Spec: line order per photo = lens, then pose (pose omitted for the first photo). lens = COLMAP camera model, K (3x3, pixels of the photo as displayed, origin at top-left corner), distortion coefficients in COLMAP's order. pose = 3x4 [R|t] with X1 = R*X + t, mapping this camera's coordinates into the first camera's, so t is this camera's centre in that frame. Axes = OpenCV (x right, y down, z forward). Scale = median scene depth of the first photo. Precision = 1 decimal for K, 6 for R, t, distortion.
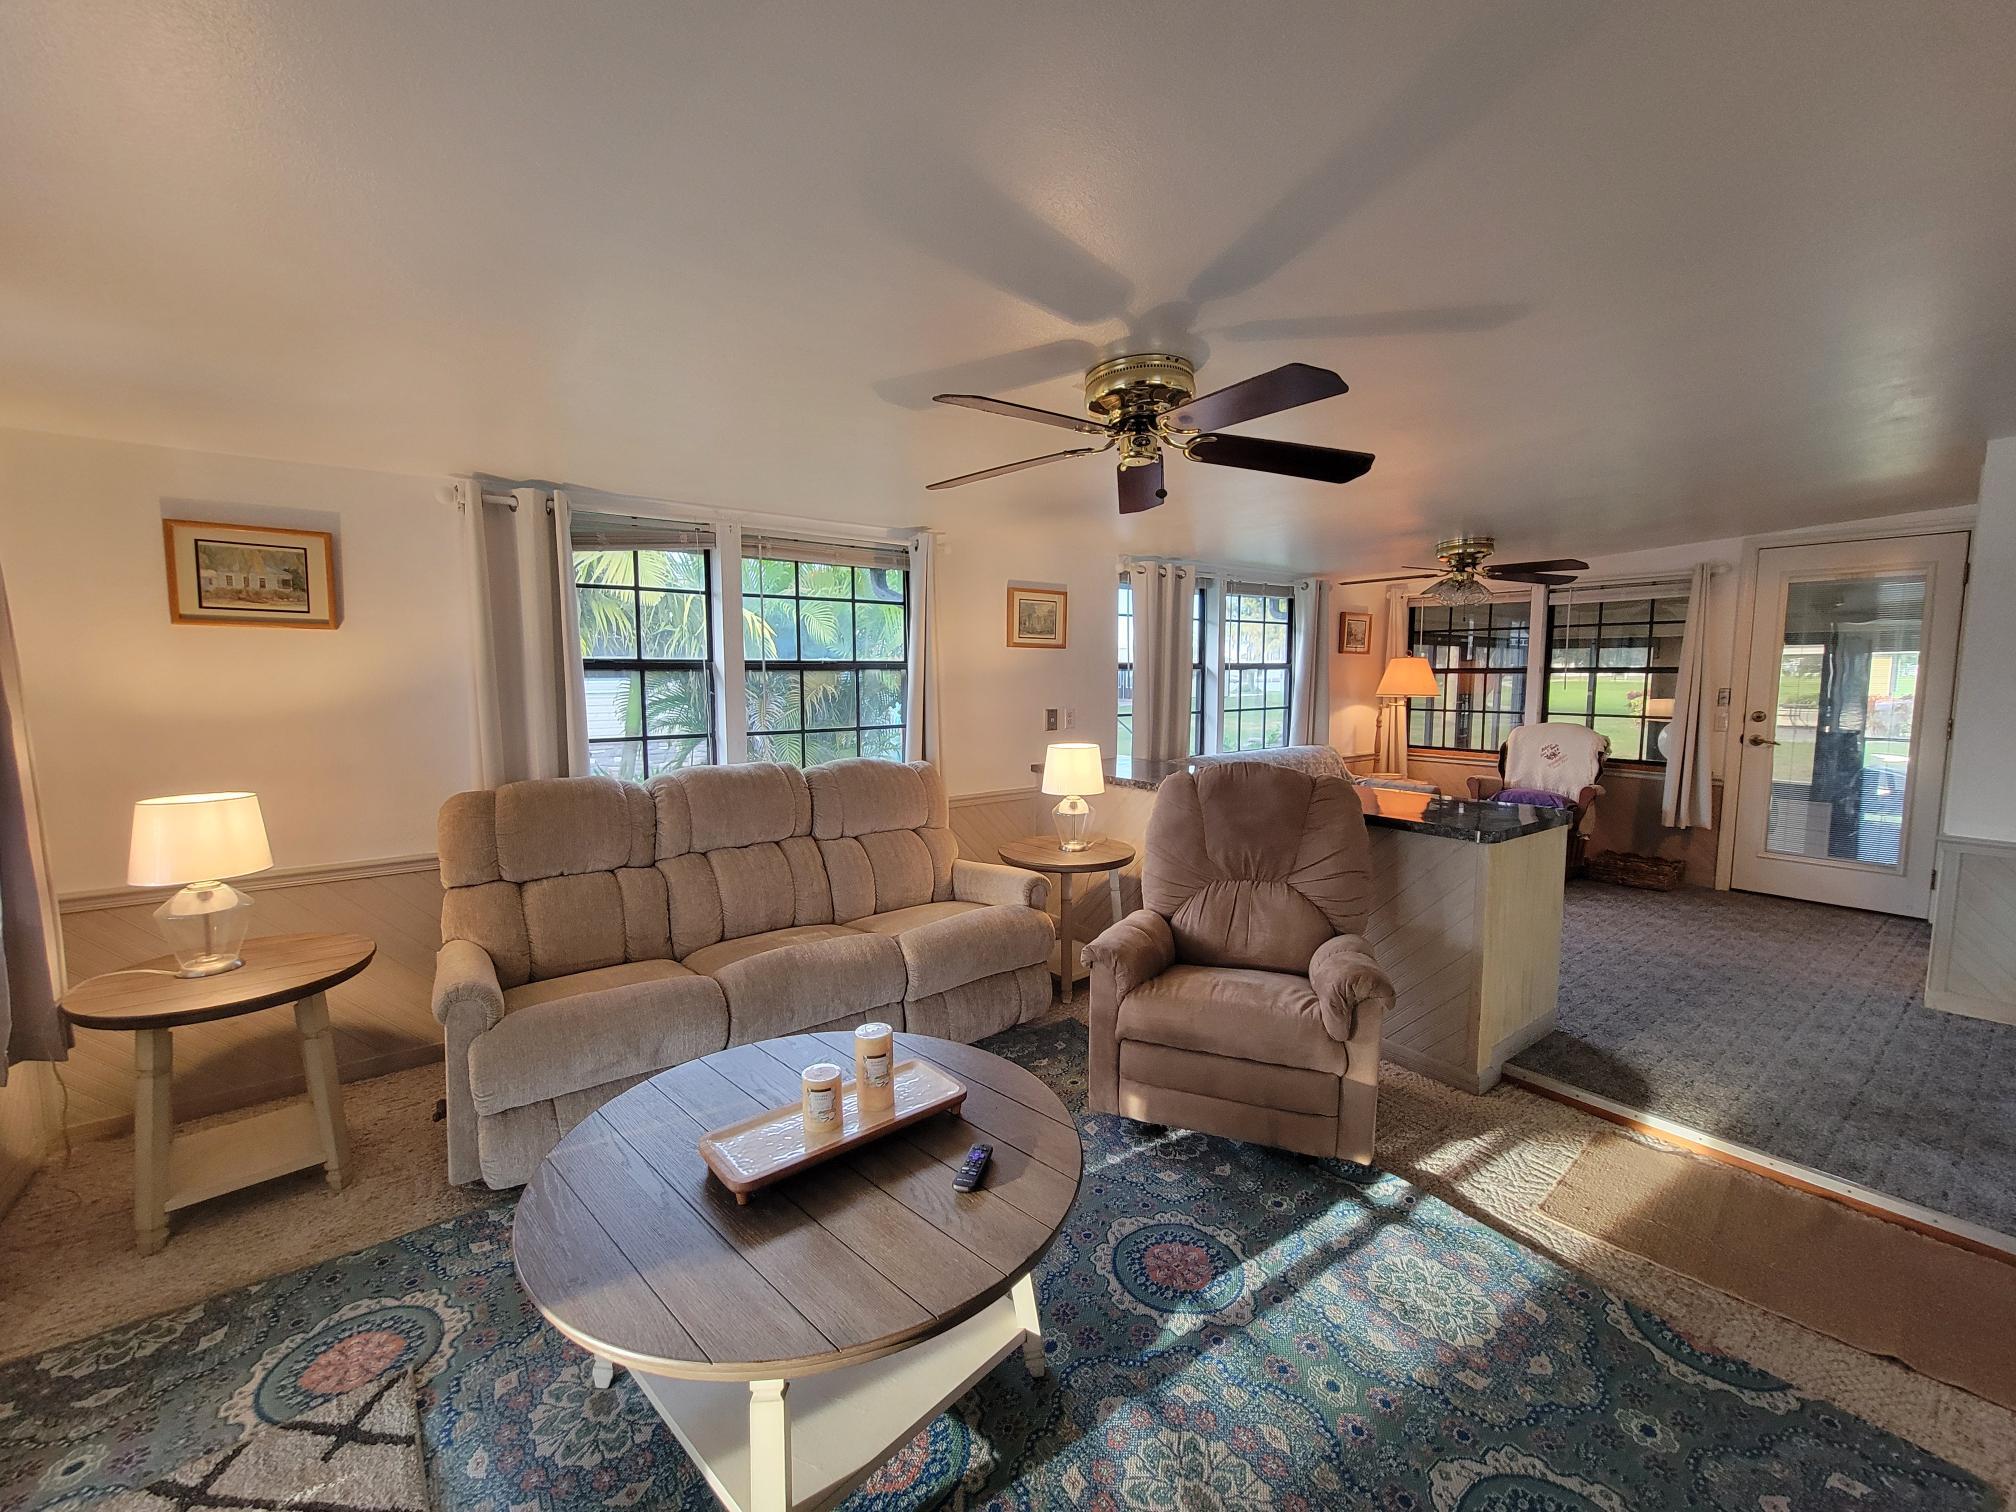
lens RADIAL K [[818.2, 0, 1009.8], [0, 818.2, 758.5], [0, 0, 1]] dist [-0.002173, -0.000517]
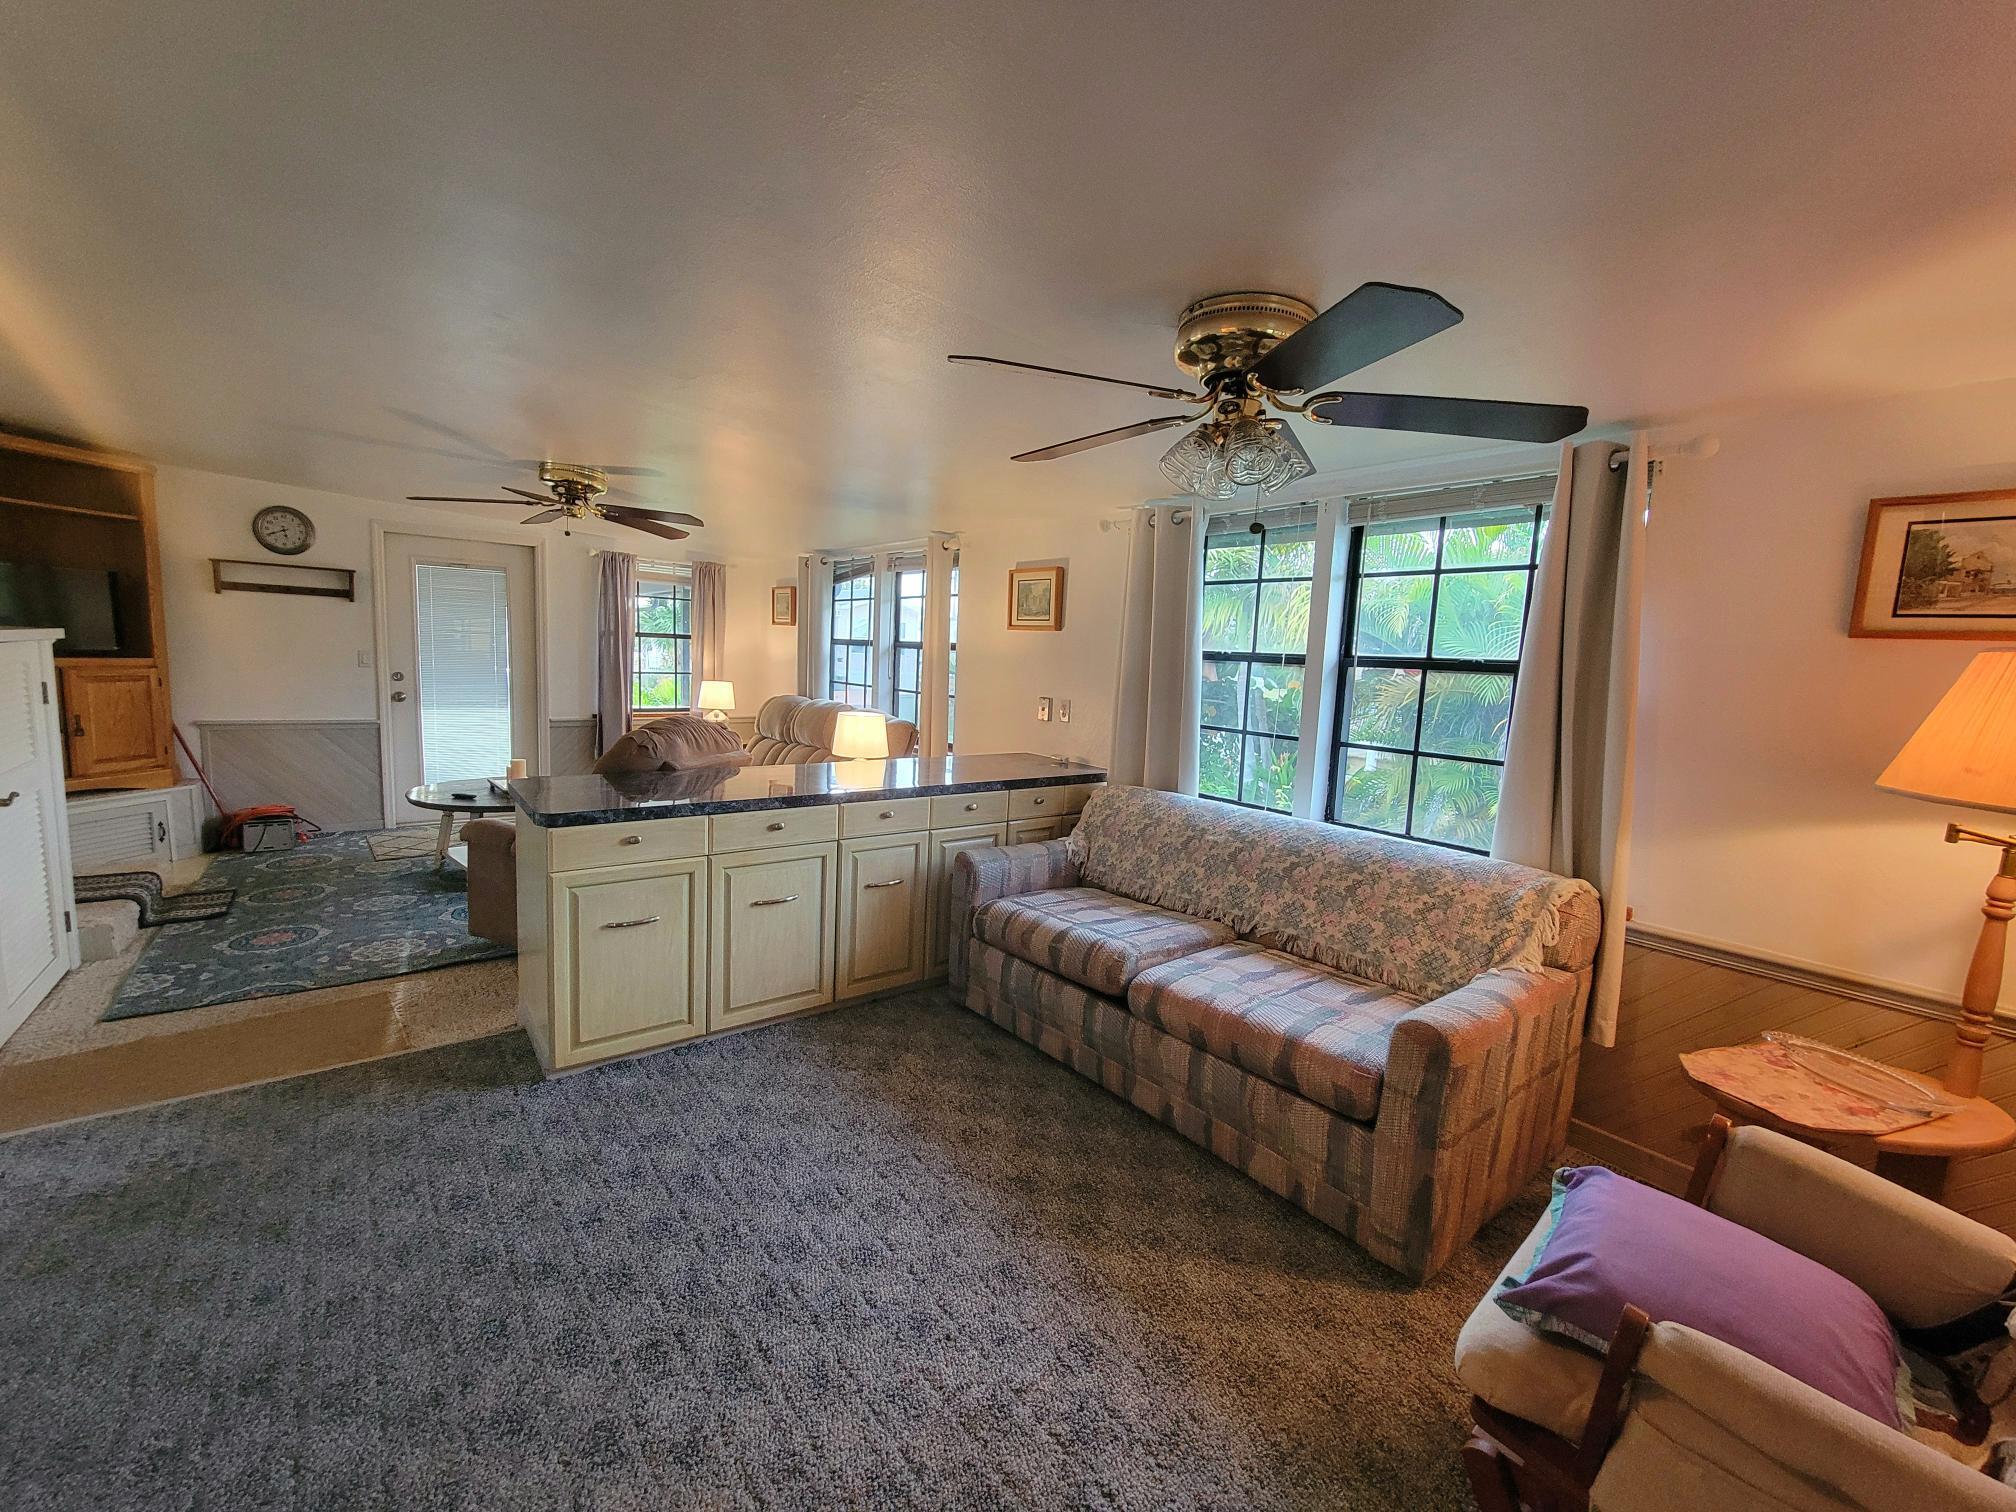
lens RADIAL K [[818.2, 0, 1009.8], [0, 818.2, 751.6], [0, 0, 1]] dist [-0.002173, -0.000517]
pose [[0.031907, 0.120628, -0.992185, 1.110002], [-0.148878, 0.982190, 0.114625, -0.111813], [0.988341, 0.144057, 0.049298, 1.045071]]
